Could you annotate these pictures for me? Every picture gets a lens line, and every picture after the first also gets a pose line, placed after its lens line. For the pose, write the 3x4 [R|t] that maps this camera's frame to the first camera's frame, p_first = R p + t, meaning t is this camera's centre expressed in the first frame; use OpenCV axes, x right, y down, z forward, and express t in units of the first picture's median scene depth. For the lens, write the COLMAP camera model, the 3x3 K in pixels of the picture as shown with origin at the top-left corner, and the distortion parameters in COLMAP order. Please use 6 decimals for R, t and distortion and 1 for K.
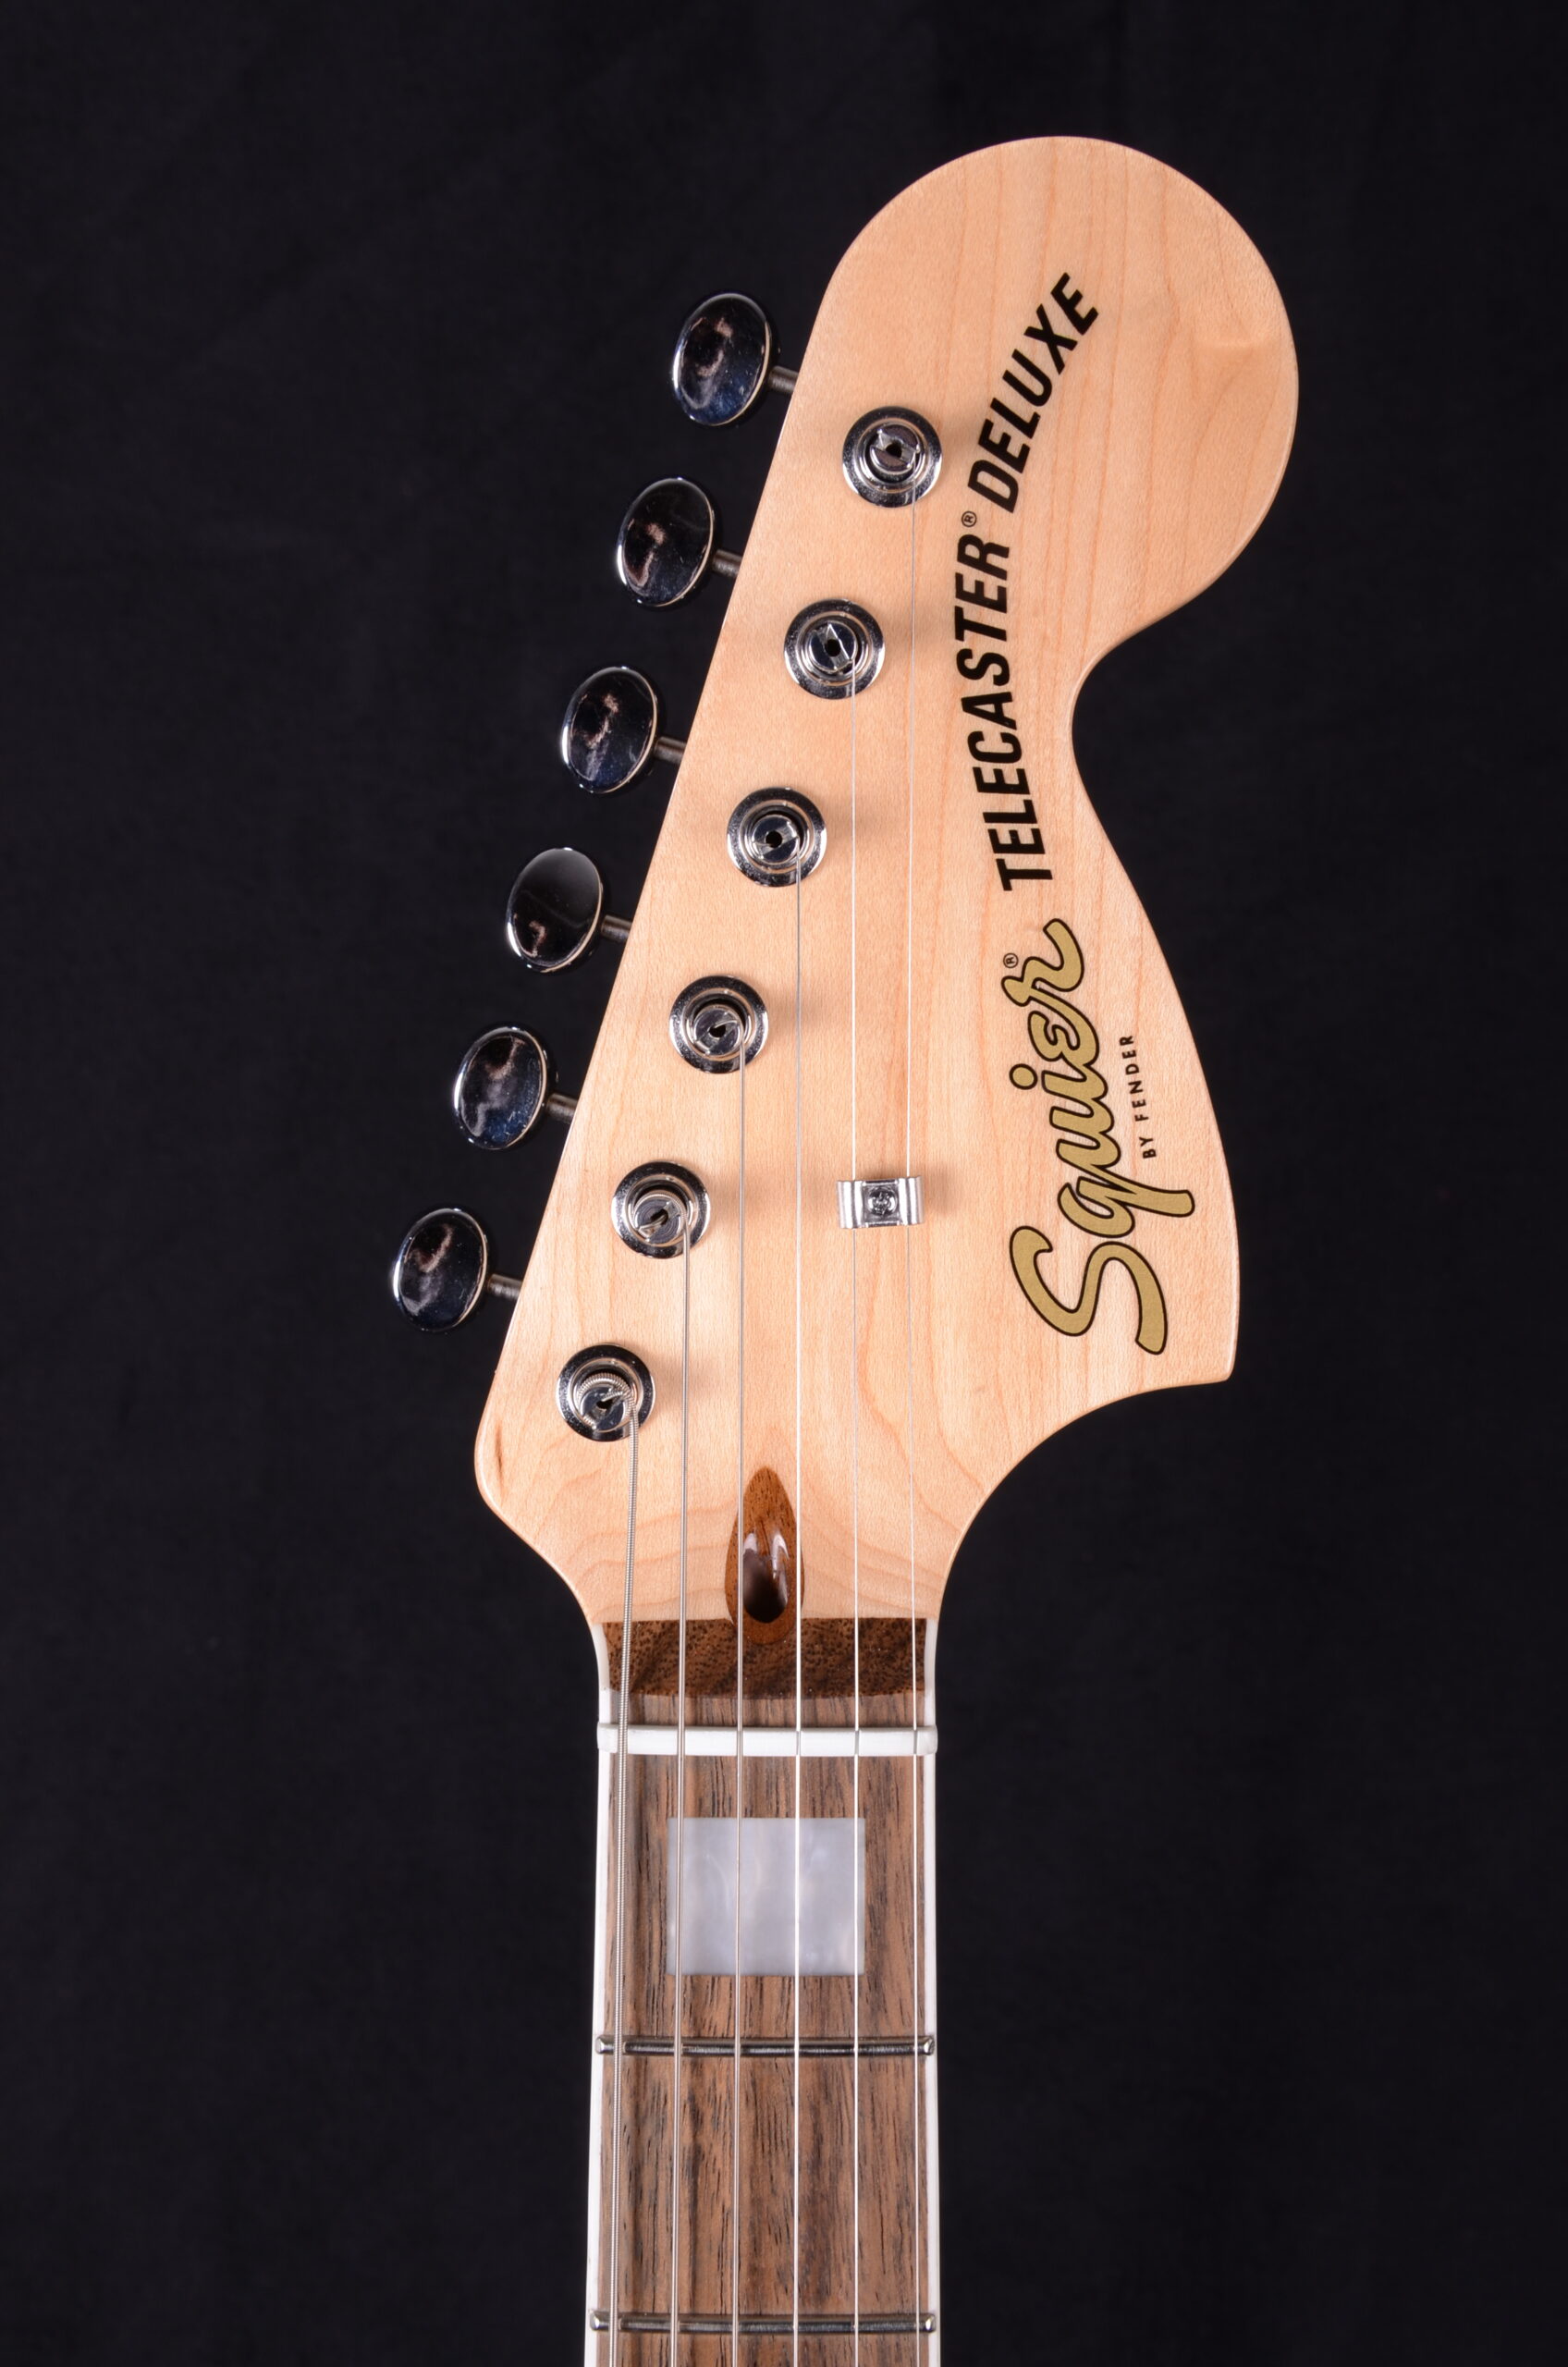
lens RADIAL K [[3301.7, 0, 784.0], [0, 3301.7, 1183.5], [0, 0, 1]] dist [0.027055, 0.055324]
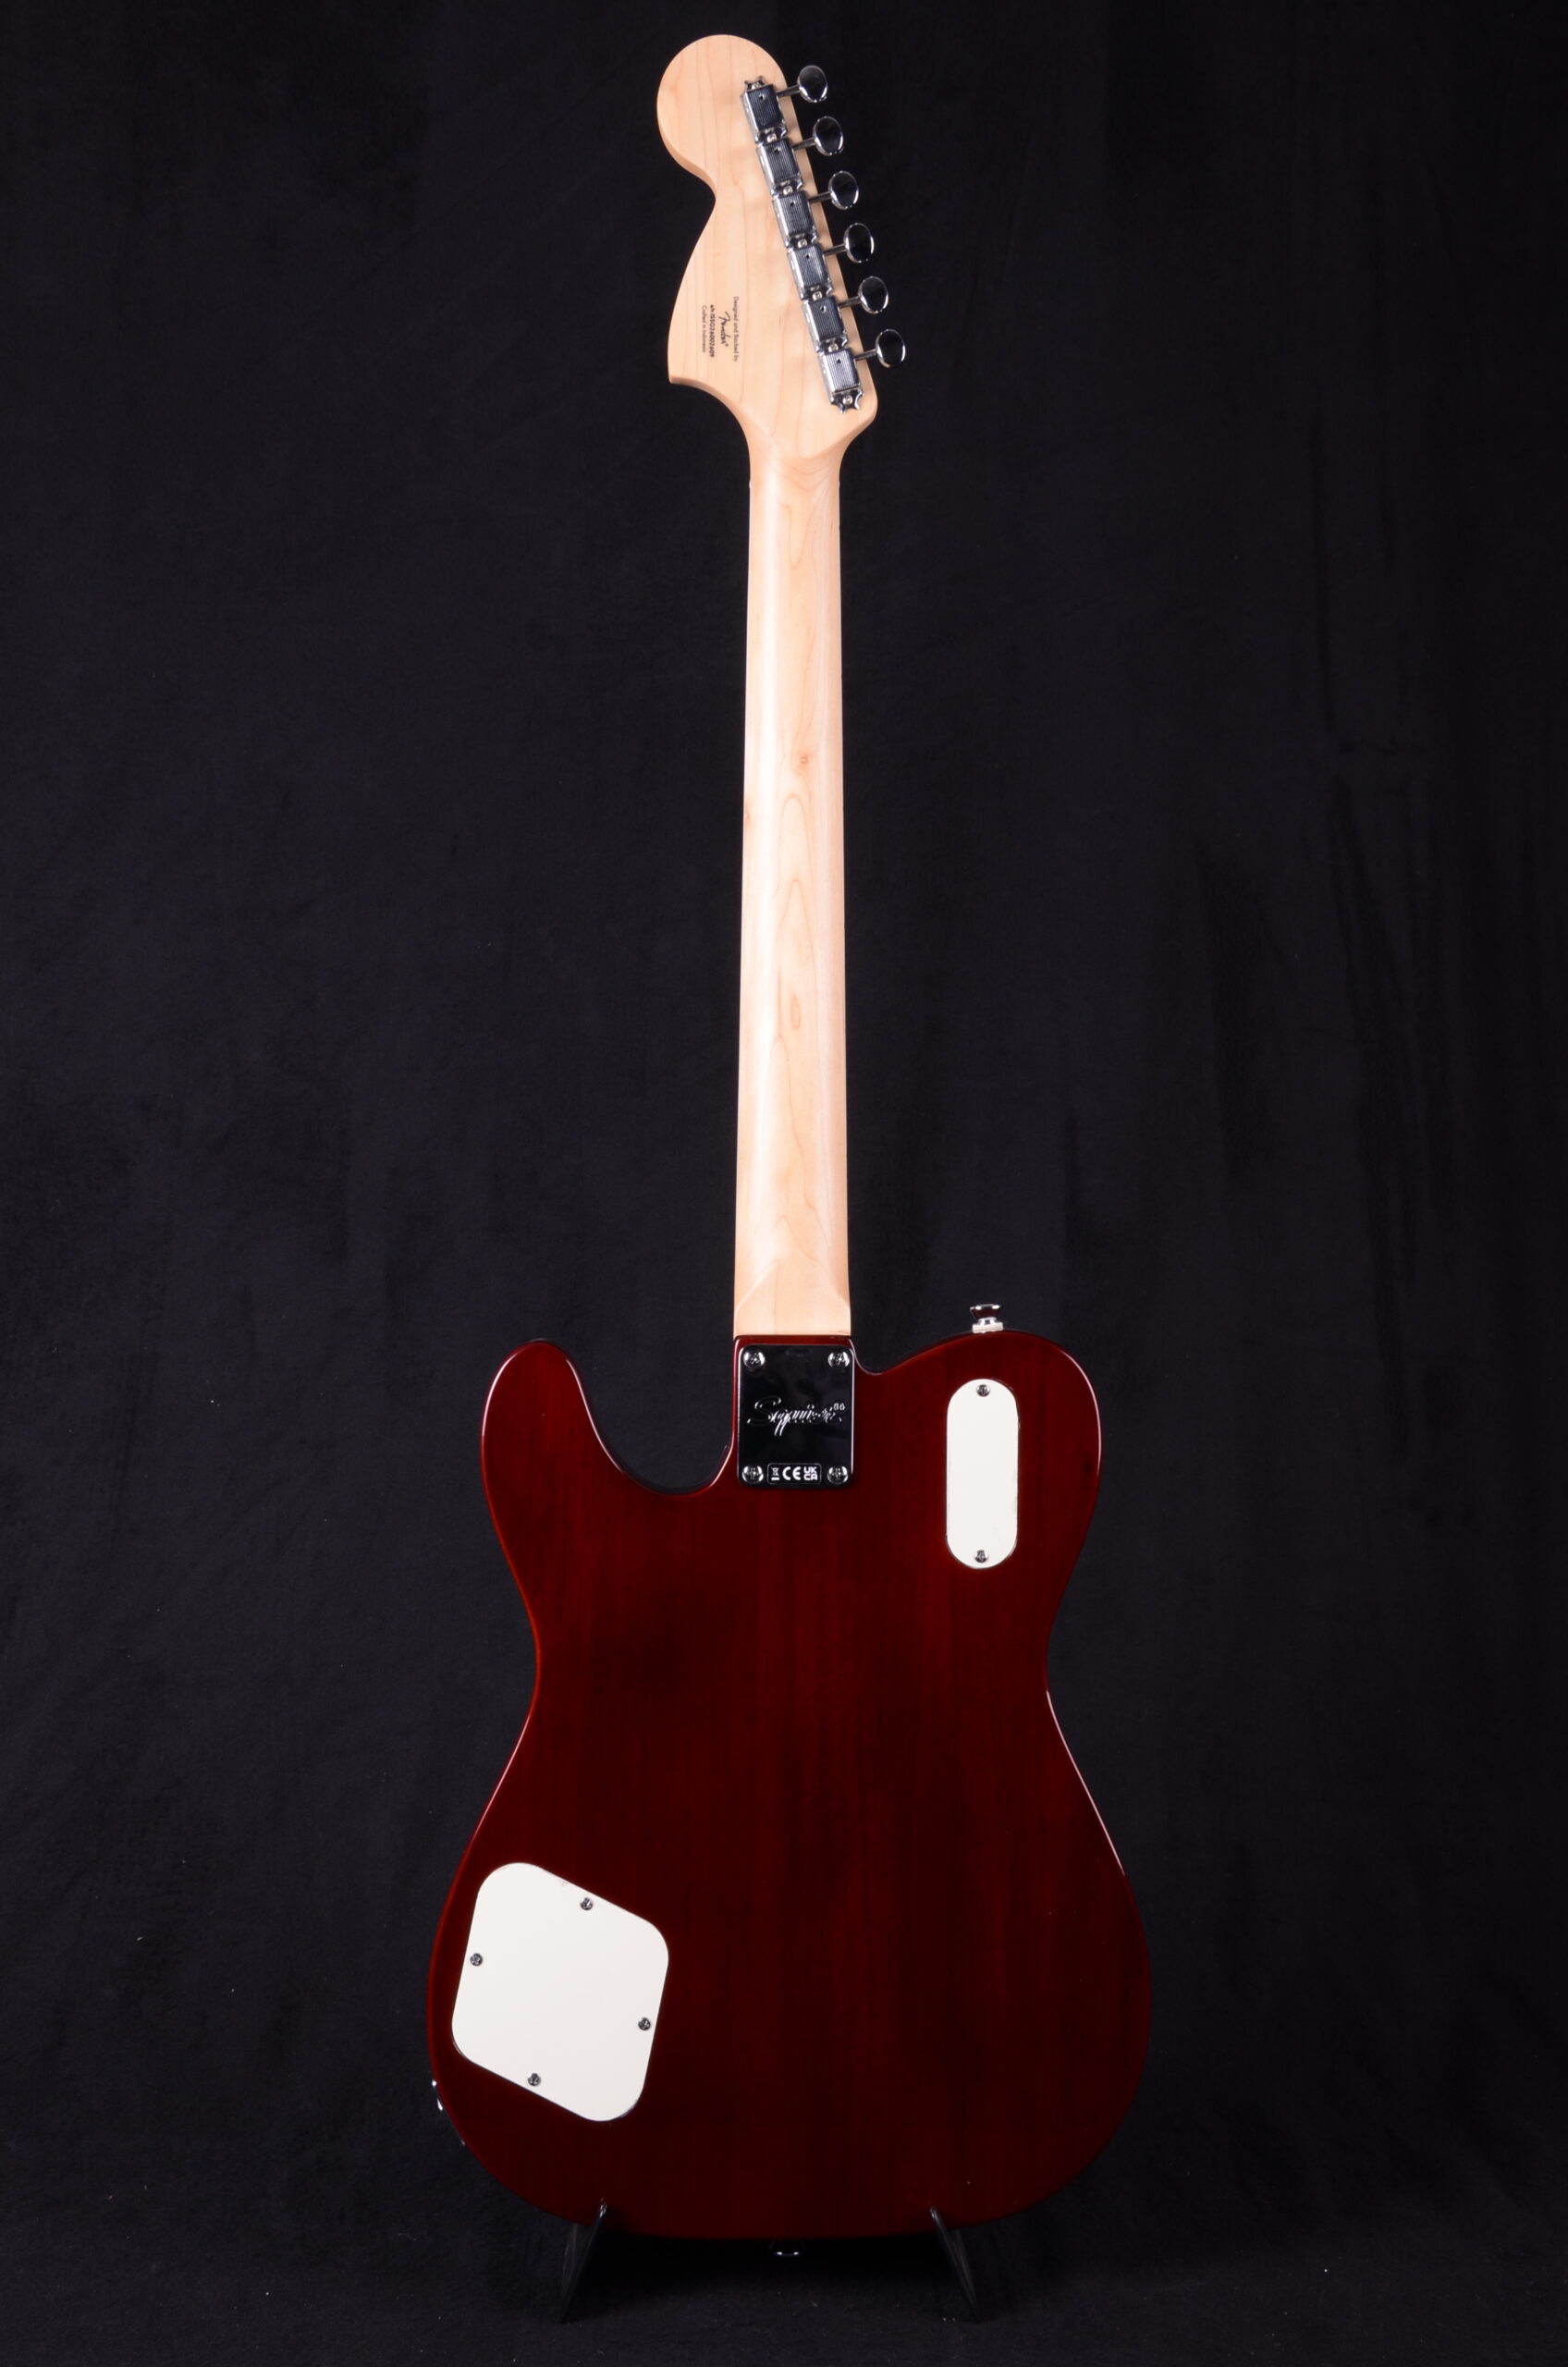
lens RADIAL K [[2915.6, 0, 784.0], [0, 2915.6, 1183.5], [0, 0, 1]] dist [-0.002204, 0.325651]
pose [[0.996978, 0.007745, 0.077296, -0.266660], [0.010400, 0.972751, -0.231619, 1.731491], [-0.076983, 0.231723, 0.969731, -2.200024]]
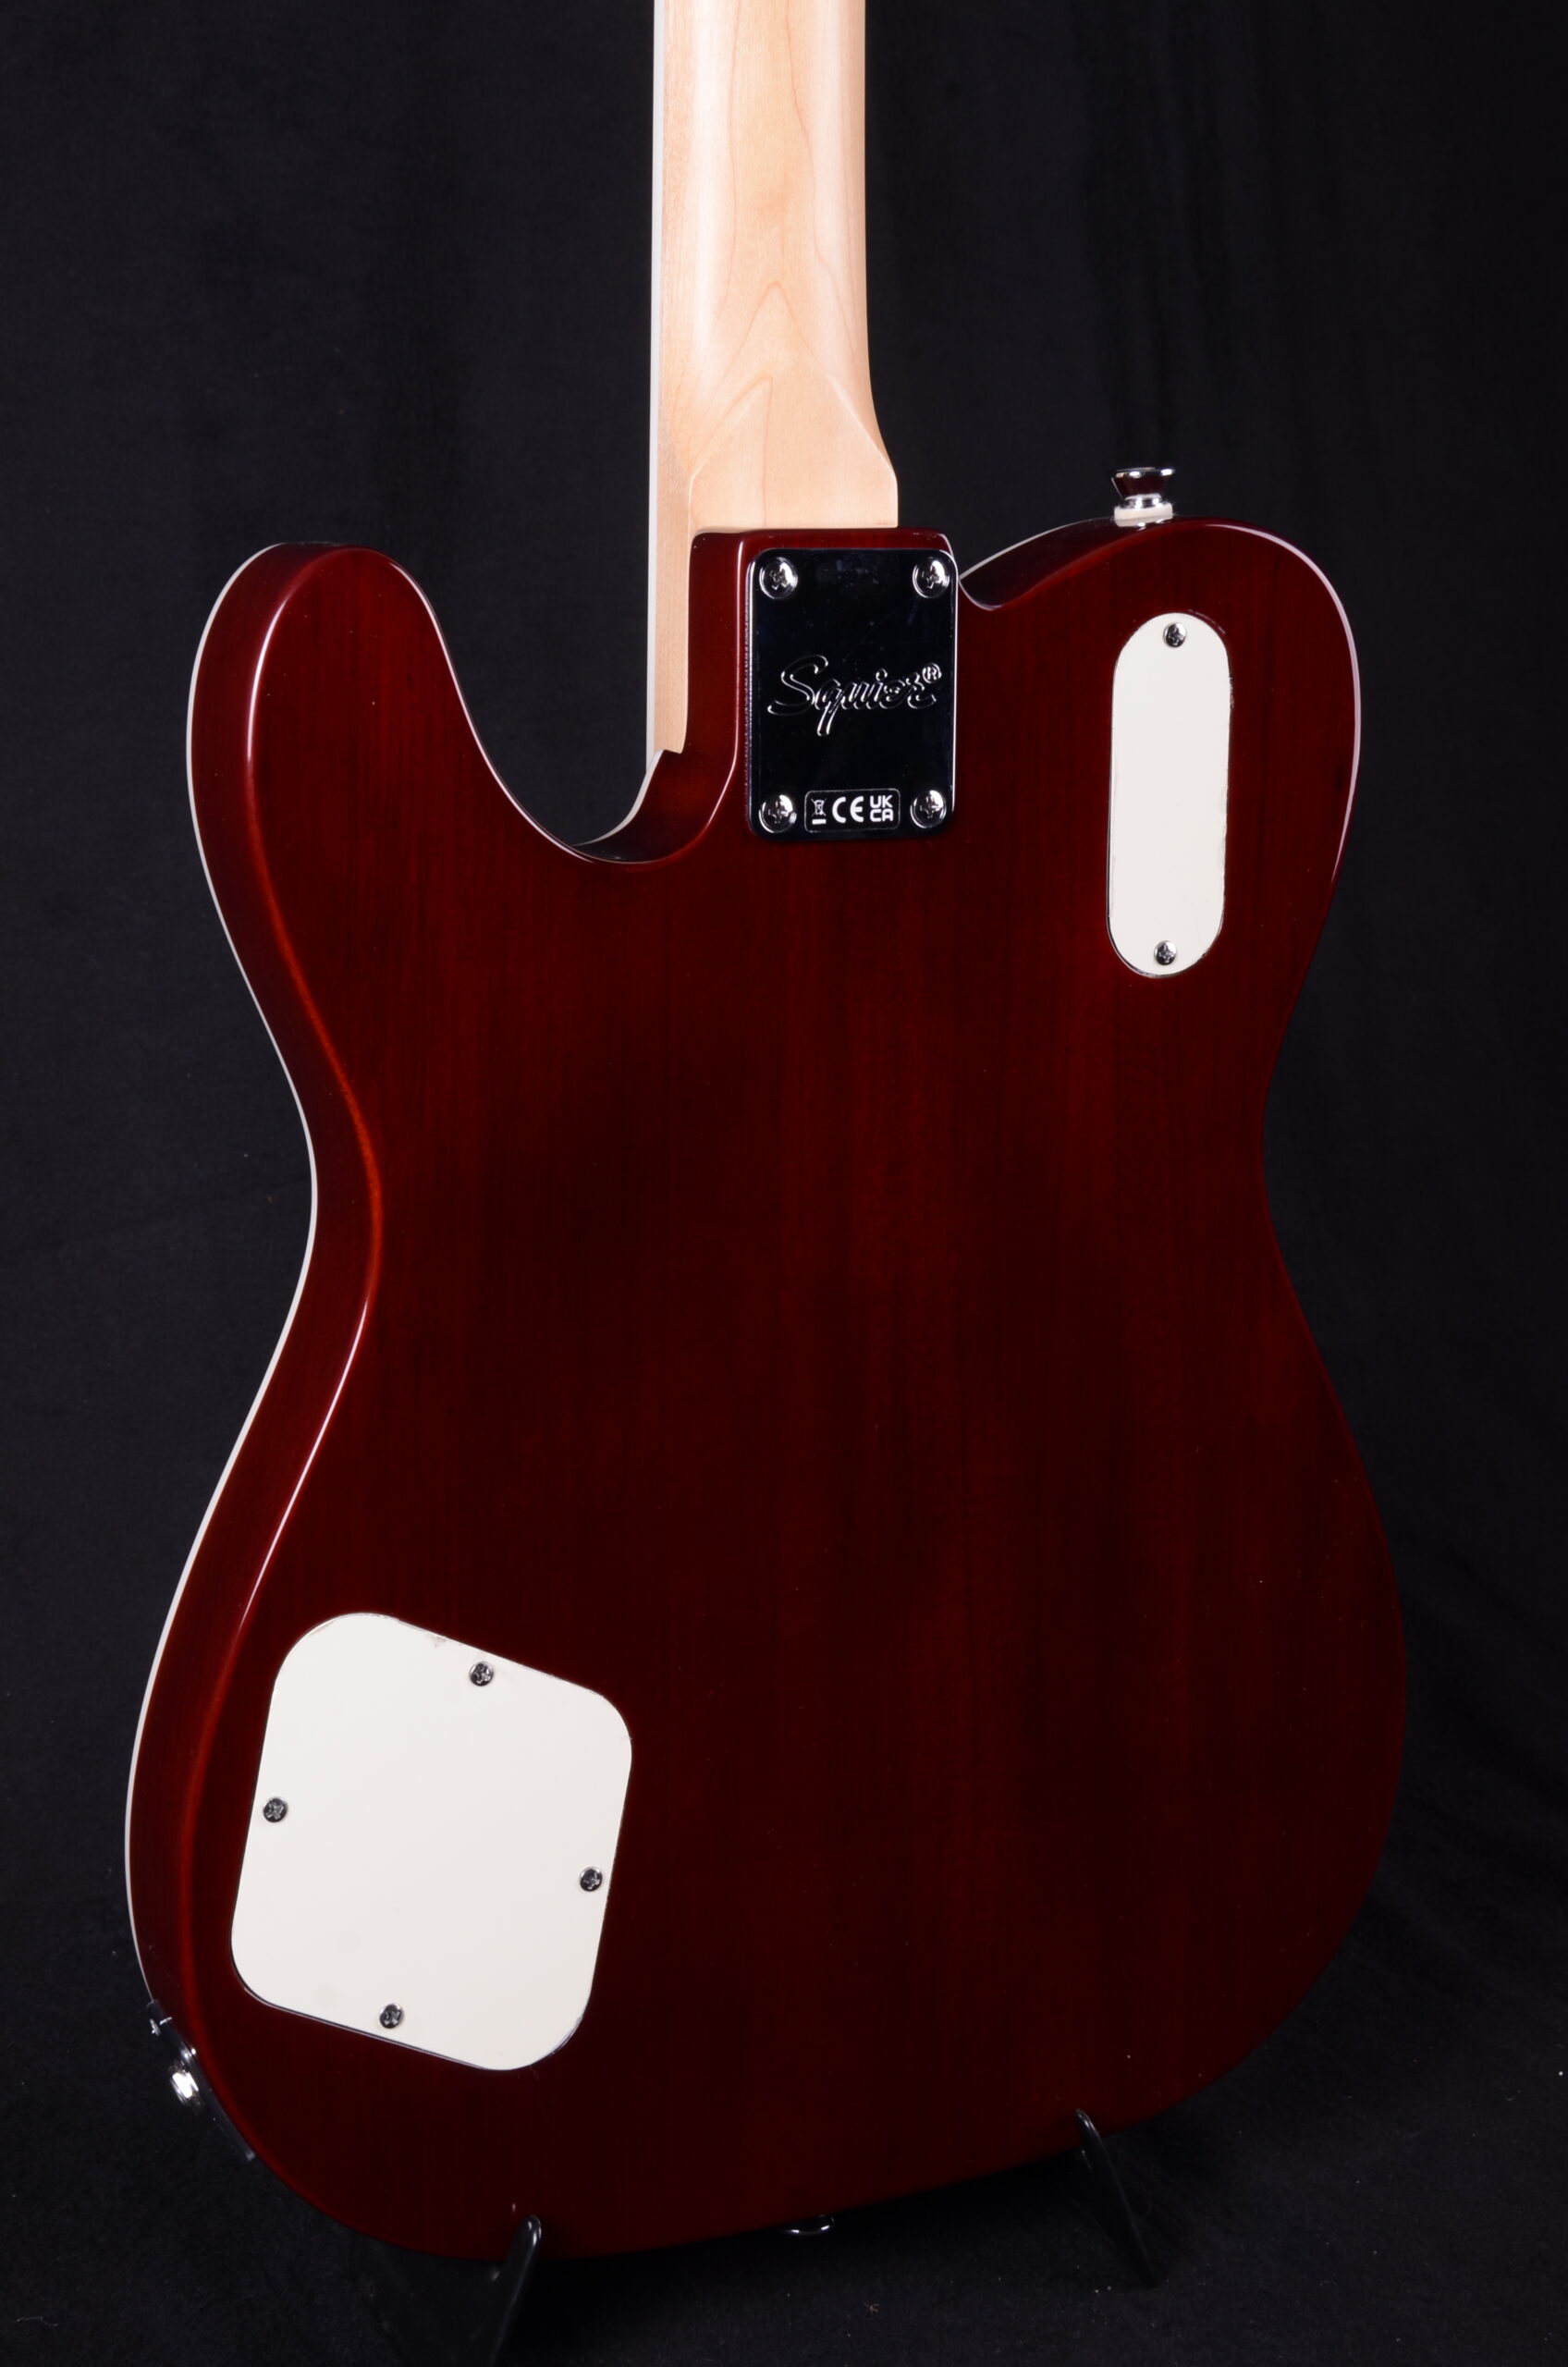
lens RADIAL K [[3659.3, 0, 792.0], [0, 3659.3, 1214.7], [0, 0, 1]] dist [0.147087, 0.198104]
pose [[0.882390, -0.086269, 0.462543, -0.990453], [0.097589, 0.995227, -0.000550, 1.522618], [-0.460288, 0.045625, 0.886597, -0.809336]]
